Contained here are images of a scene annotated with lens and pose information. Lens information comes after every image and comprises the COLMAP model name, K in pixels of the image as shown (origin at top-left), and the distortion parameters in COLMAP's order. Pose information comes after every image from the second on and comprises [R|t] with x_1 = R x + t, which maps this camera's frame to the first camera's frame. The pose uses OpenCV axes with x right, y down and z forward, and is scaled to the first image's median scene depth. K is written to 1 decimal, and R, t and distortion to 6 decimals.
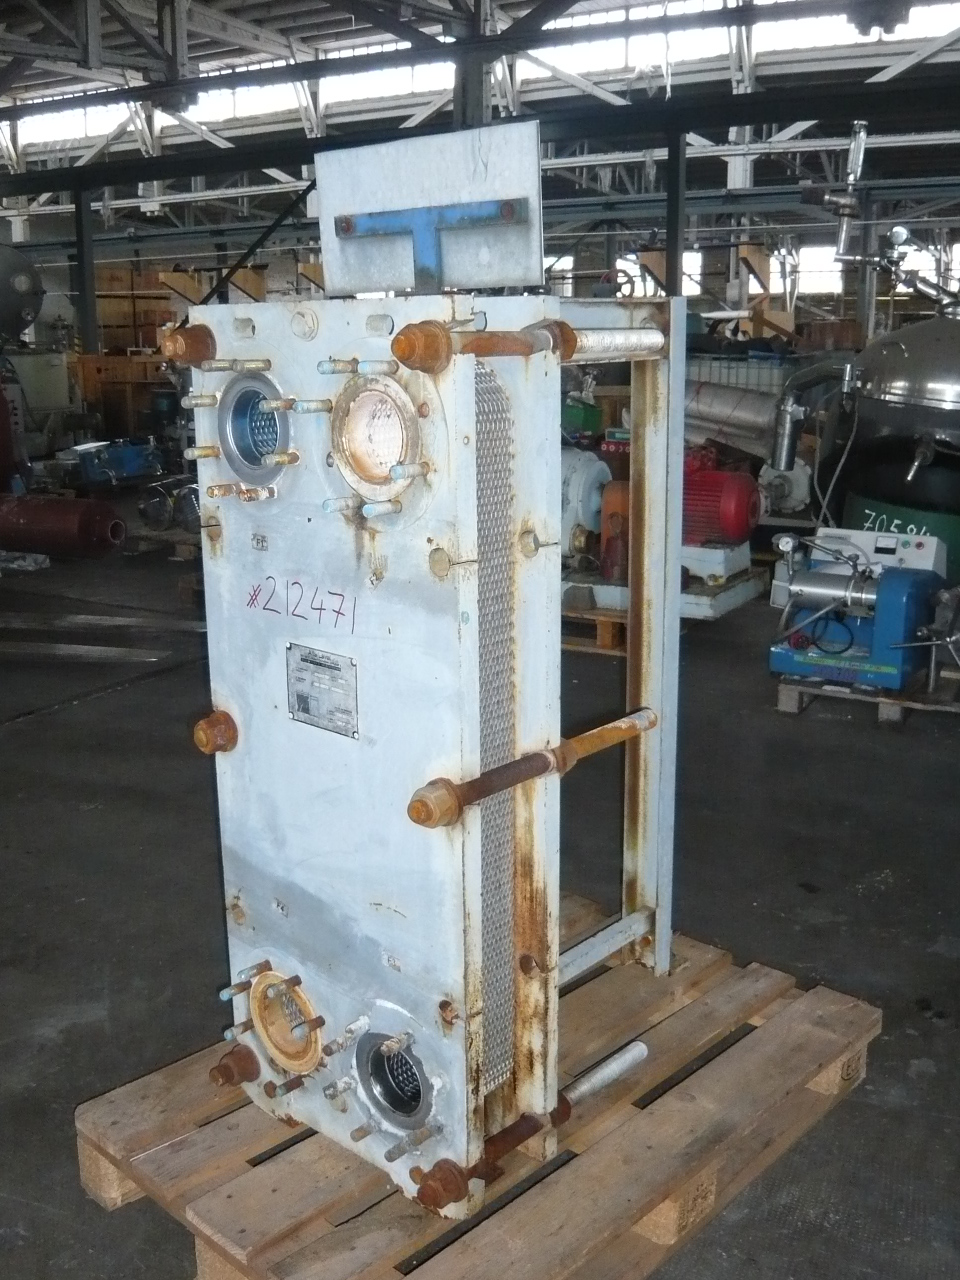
lens RADIAL K [[1281.4, 0, 480.0], [0, 1281.4, 640.0], [0, 0, 1]] dist [-0.084336, 0.027415]
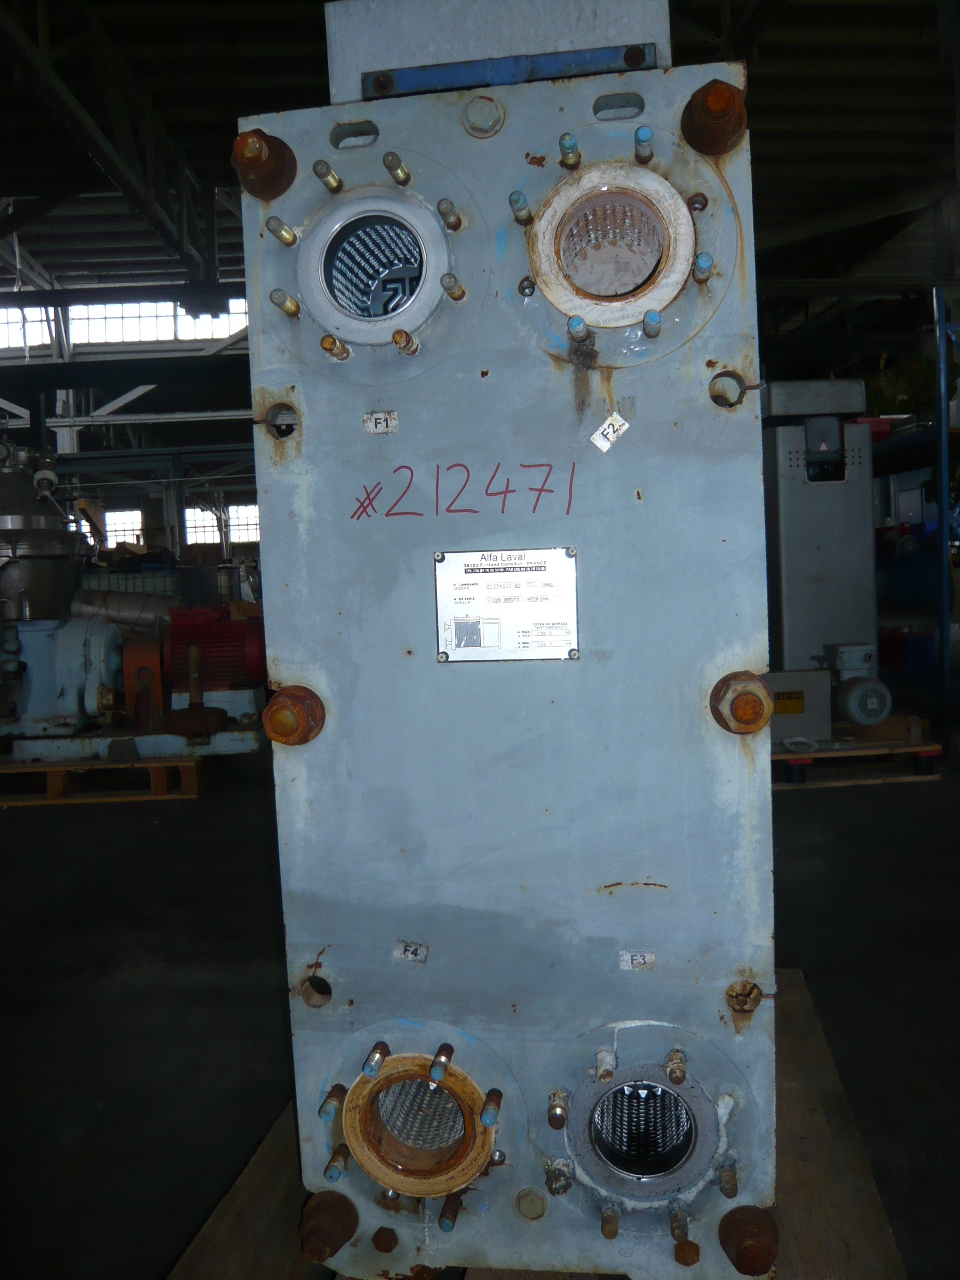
lens RADIAL K [[1066.3, 0, 480.0], [0, 1066.3, 640.0], [0, 0, 1]] dist [-0.080791, 0.010208]
pose [[0.834061, -0.067759, 0.547496, -0.457965], [0.166707, 0.976989, -0.133050, 0.132818], [-0.525882, 0.202243, 0.826164, 0.487384]]
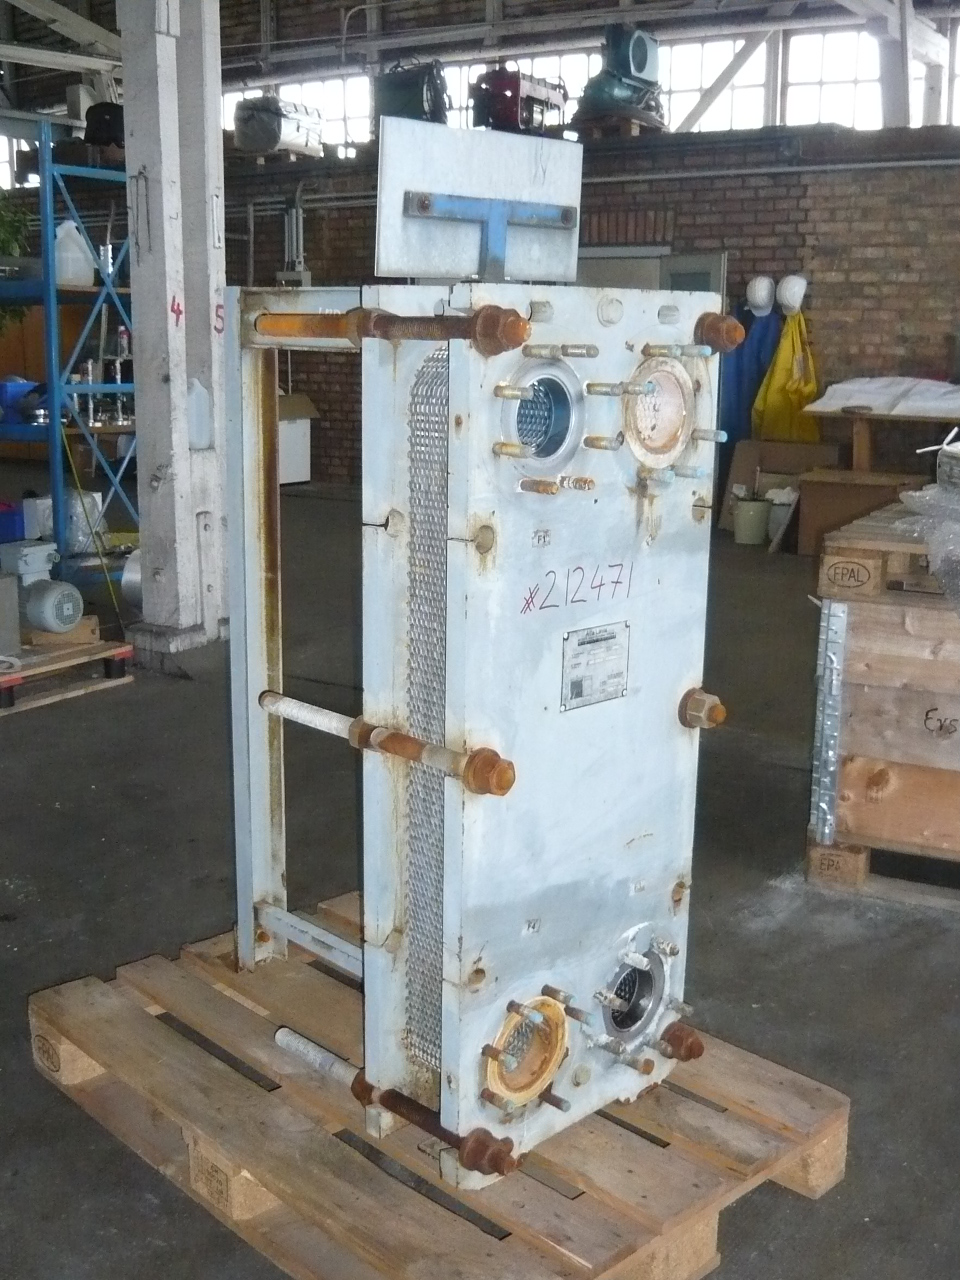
lens RADIAL K [[1385.1, 0, 423.6], [0, 1385.1, 636.1], [0, 0, 1]] dist [-0.092215, 0.011157]
pose [[0.094400, -0.207992, 0.973565, -1.172134], [0.227058, 0.956655, 0.182363, -0.210172], [-0.969295, 0.203841, 0.137534, 0.943510]]
